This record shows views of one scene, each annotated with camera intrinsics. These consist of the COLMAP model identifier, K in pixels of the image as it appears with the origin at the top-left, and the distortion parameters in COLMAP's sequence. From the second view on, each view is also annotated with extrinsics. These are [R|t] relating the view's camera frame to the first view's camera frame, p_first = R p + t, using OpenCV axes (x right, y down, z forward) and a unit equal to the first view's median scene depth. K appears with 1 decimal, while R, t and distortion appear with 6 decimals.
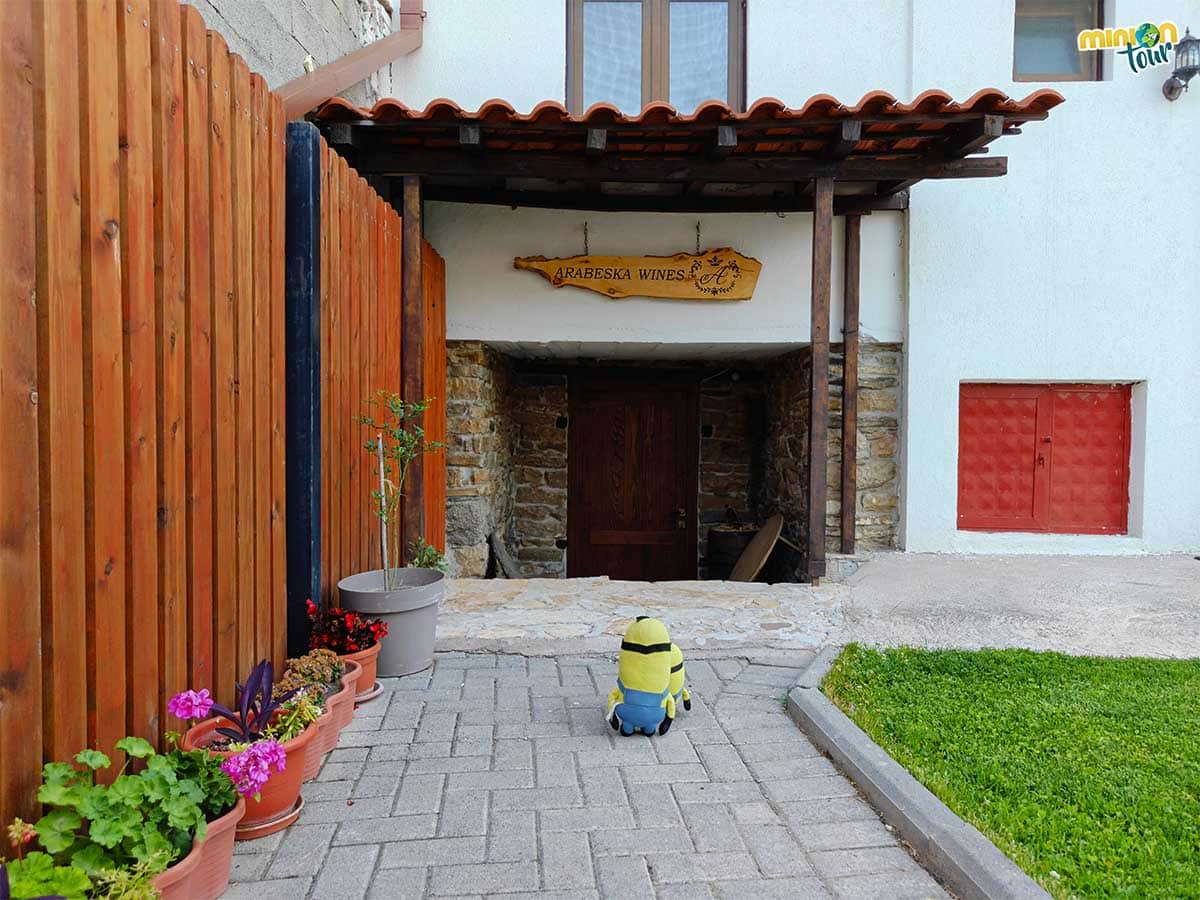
lens RADIAL K [[830.8, 0, 604.5], [0, 830.8, 446.3], [0, 0, 1]] dist [0.011183, -0.005601]
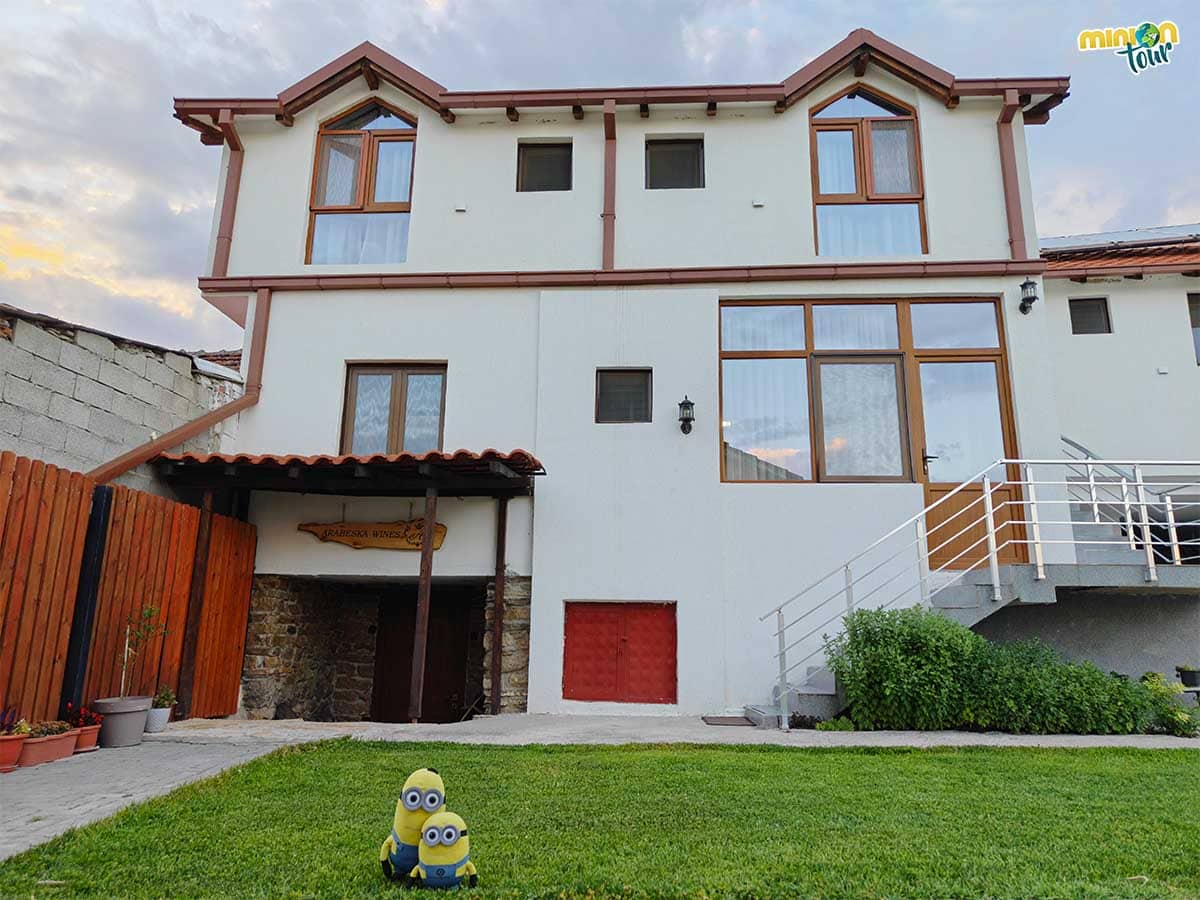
lens RADIAL K [[830.8, 0, 604.5], [0, 830.8, 446.3], [0, 0, 1]] dist [0.011183, -0.005601]
pose [[0.998919, -0.003716, -0.046330, 0.567150], [-0.008389, 0.966014, -0.258354, 0.045178], [0.045715, 0.258464, 0.964939, -0.596716]]
